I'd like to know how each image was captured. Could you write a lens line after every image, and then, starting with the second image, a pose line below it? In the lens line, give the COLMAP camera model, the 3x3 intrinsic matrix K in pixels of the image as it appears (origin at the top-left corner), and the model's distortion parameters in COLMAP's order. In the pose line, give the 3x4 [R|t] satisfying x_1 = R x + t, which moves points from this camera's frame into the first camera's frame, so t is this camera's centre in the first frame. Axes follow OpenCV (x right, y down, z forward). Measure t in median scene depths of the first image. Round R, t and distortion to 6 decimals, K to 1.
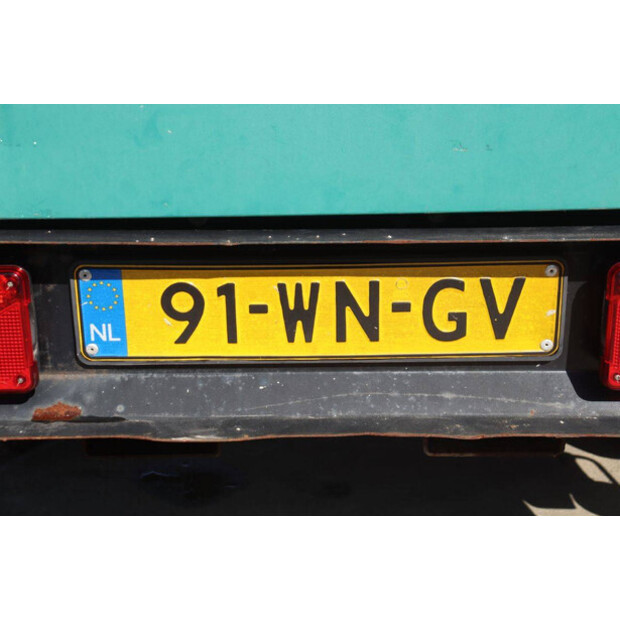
lens RADIAL K [[1158.7, 0, 309.8], [0, 1158.7, 306.5], [0, 0, 1]] dist [0.193974, 0.000000]
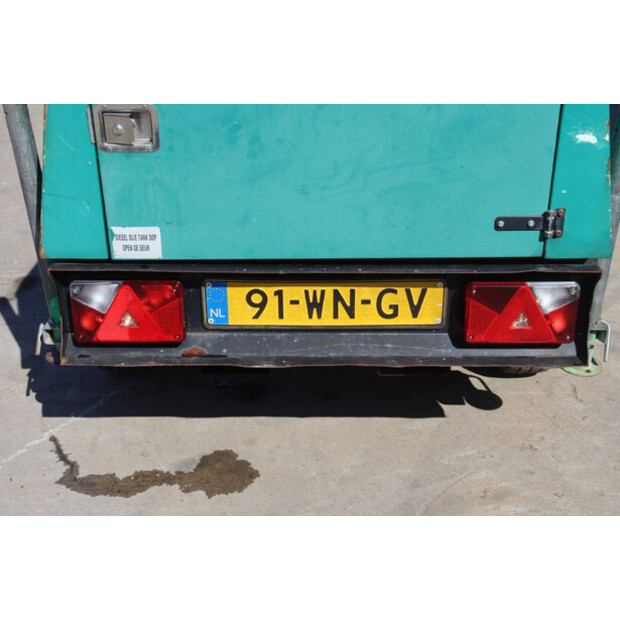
lens RADIAL K [[918.9, 0, 309.1], [0, 918.9, 312.2], [0, 0, 1]] dist [0.044639, 0.000000]
pose [[0.999968, 0.007640, 0.002513, -0.023042], [-0.007777, 0.998184, 0.059741, -0.075620], [-0.002052, -0.059758, 0.998211, -0.583681]]
